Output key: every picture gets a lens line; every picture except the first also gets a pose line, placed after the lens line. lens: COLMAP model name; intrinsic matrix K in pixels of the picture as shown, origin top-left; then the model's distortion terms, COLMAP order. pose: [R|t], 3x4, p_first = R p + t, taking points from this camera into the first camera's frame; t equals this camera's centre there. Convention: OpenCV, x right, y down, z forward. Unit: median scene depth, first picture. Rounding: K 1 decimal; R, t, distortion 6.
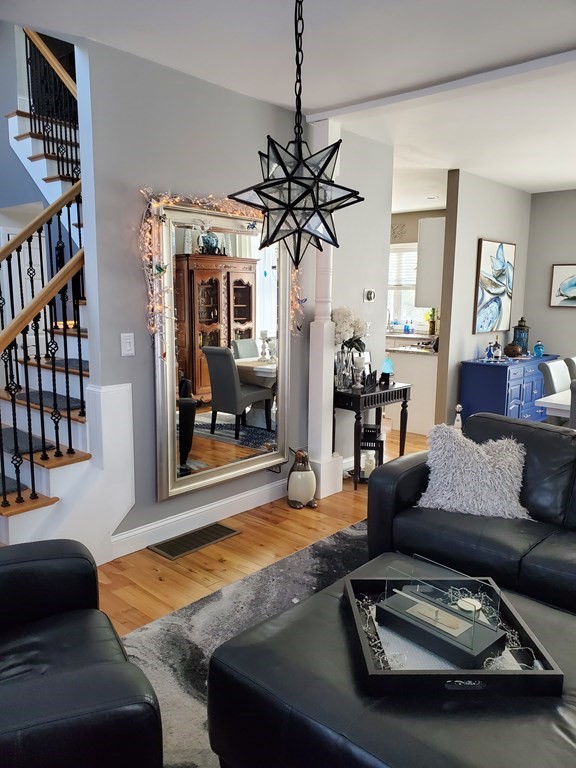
lens RADIAL K [[595.7, 0, 288.0], [0, 595.7, 384.0], [0, 0, 1]] dist [0.084530, -0.112476]
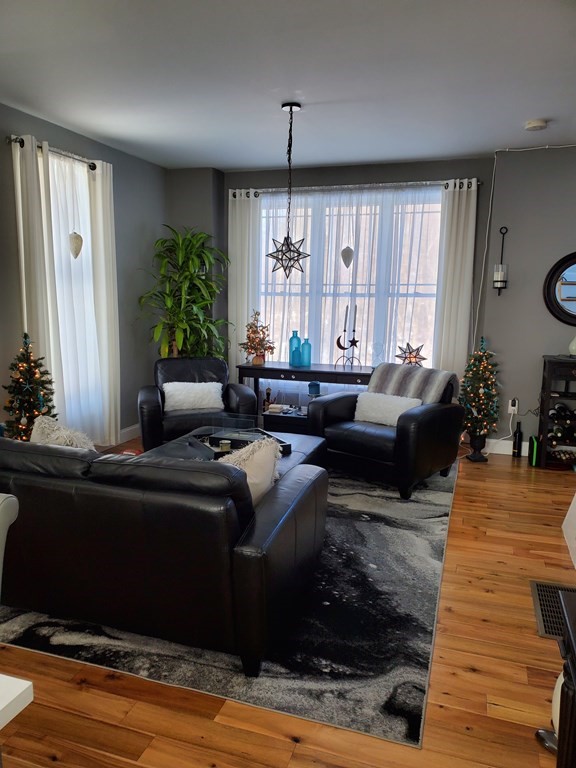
lens RADIAL K [[595.7, 0, 288.0], [0, 595.7, 384.0], [0, 0, 1]] dist [0.084530, -0.112476]
pose [[-0.915095, 0.028087, -0.402258, 0.611704], [-0.092636, 0.956248, 0.277504, -0.263578], [0.392453, 0.291206, -0.872456, 1.857487]]
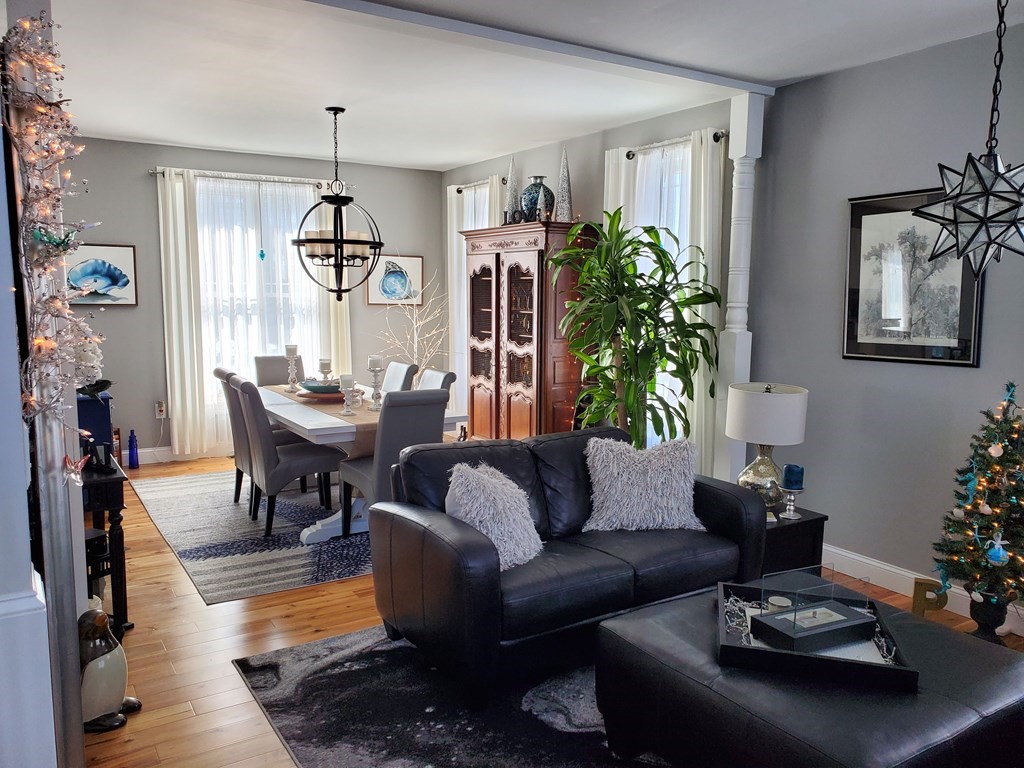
lens RADIAL K [[794.3, 0, 507.8], [0, 794.3, 389.8], [0, 0, 1]] dist [0.084530, -0.112476]
pose [[0.280792, -0.138249, 0.949759, -0.729245], [0.145934, 0.984215, 0.100119, -0.131079], [-0.948609, 0.110489, 0.296535, 0.669923]]
